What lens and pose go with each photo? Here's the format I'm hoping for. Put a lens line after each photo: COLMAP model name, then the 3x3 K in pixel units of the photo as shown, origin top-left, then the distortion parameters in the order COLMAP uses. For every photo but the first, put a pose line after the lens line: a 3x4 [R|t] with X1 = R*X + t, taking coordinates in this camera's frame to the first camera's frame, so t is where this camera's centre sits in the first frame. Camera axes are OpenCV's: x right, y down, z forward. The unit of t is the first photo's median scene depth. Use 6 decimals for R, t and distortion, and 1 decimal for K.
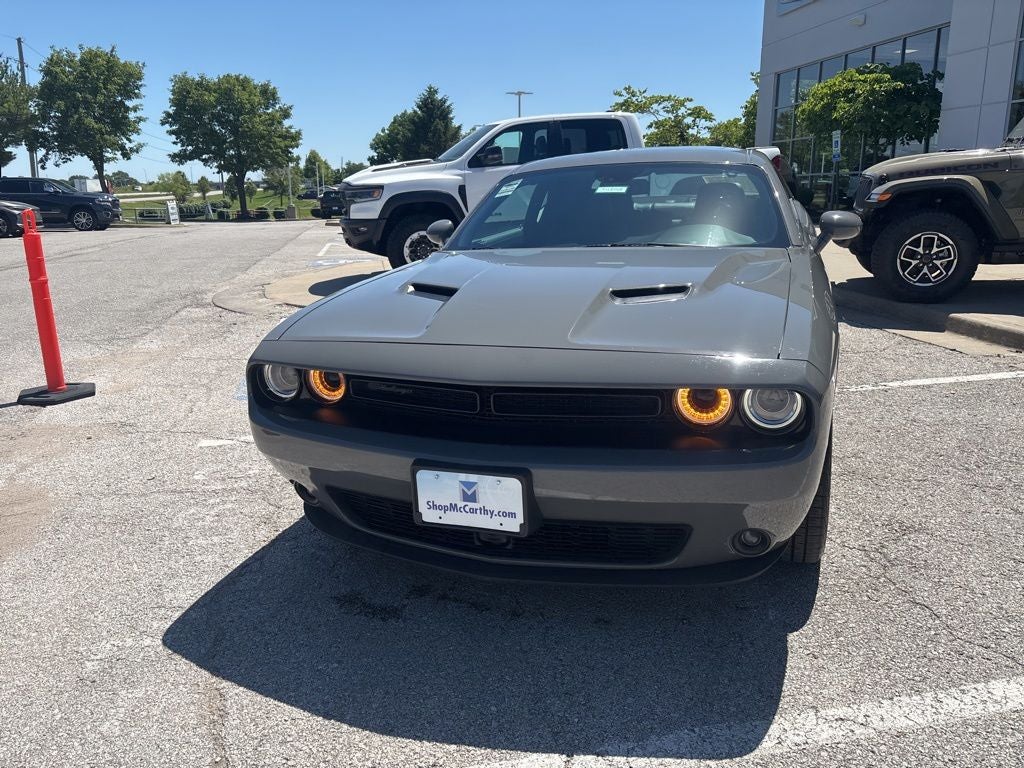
lens RADIAL K [[774.6, 0, 508.3], [0, 774.6, 379.0], [0, 0, 1]] dist [0.044684, -0.056871]
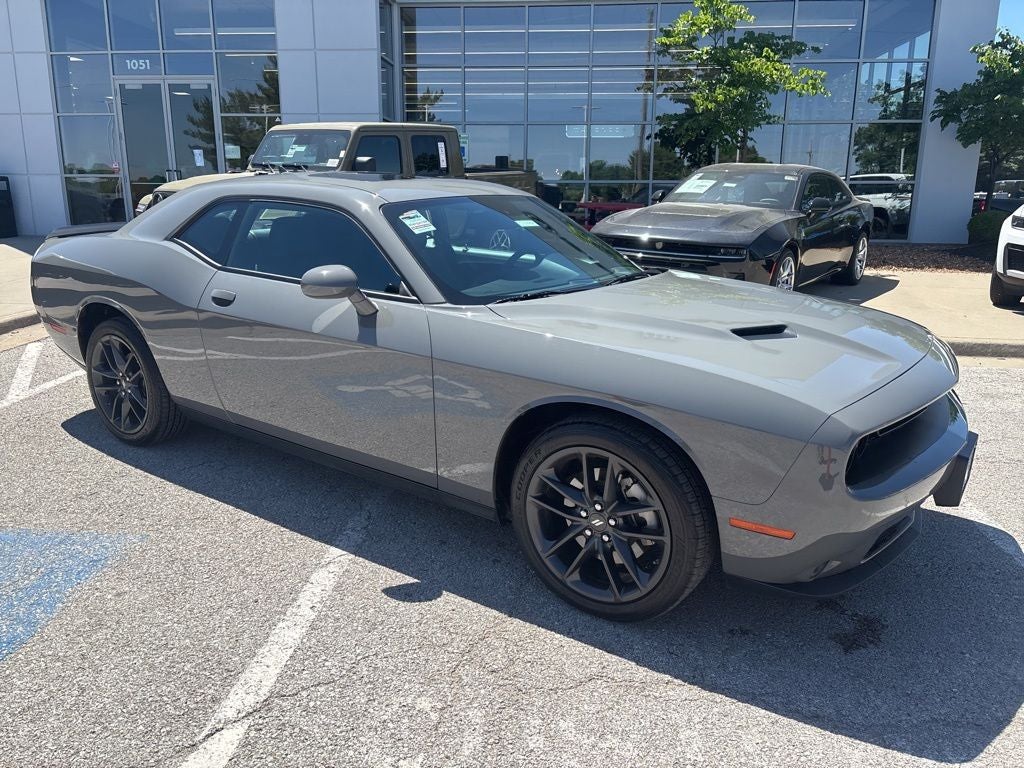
lens RADIAL K [[774.6, 0, 507.4], [0, 774.6, 393.7], [0, 0, 1]] dist [0.044684, -0.056871]
pose [[0.276701, -0.224857, 0.934278, -0.848346], [0.213360, 0.962347, 0.168423, -0.206316], [-0.936971, 0.152735, 0.314258, 0.739740]]
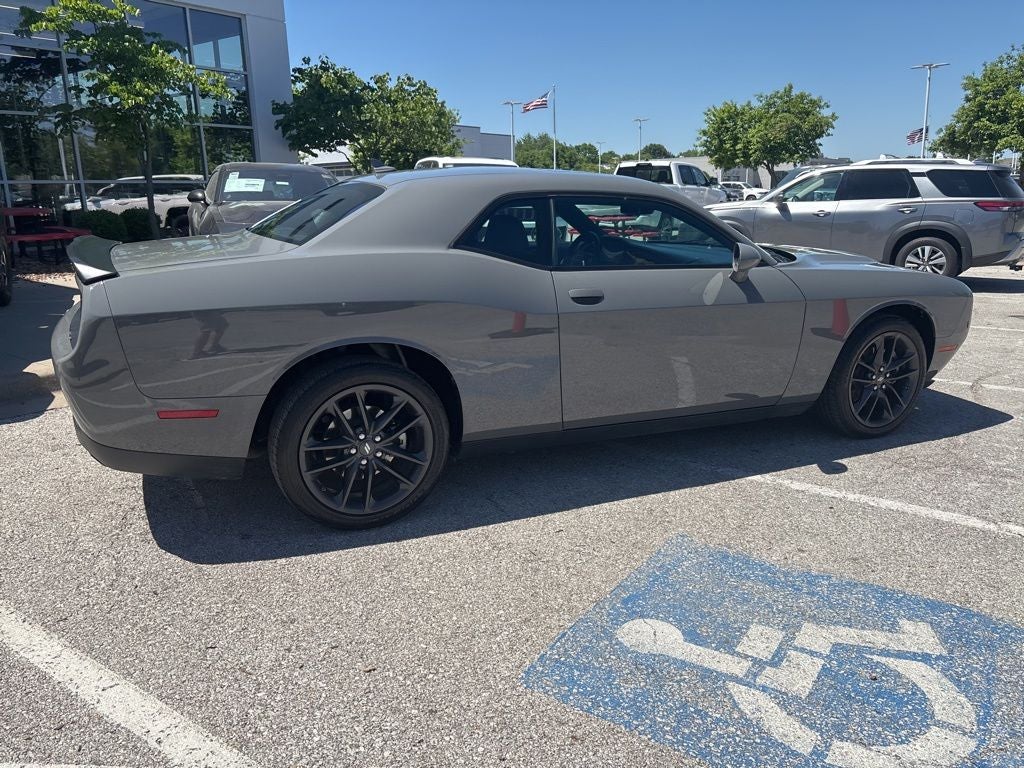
lens RADIAL K [[774.6, 0, 511.8], [0, 774.6, 383.6], [0, 0, 1]] dist [0.044684, -0.056871]
pose [[-0.699101, -0.147977, 0.699543, -0.618574], [0.190897, 0.904211, 0.382047, -0.514892], [-0.689069, 0.400630, -0.603887, 2.036573]]
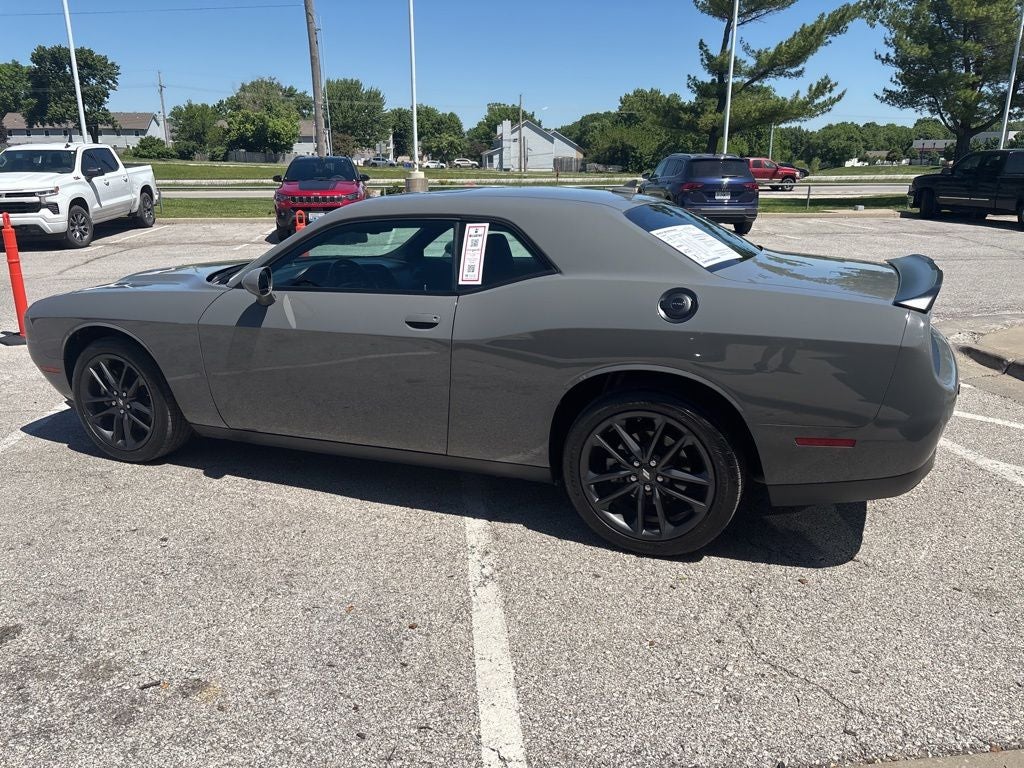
lens RADIAL K [[774.6, 0, 505.4], [0, 774.6, 385.4], [0, 0, 1]] dist [0.044684, -0.056871]
pose [[-0.078965, 0.289013, -0.954063, 1.376609], [-0.231912, 0.925467, 0.299545, -0.440273], [0.969526, 0.244912, -0.006054, 1.315564]]
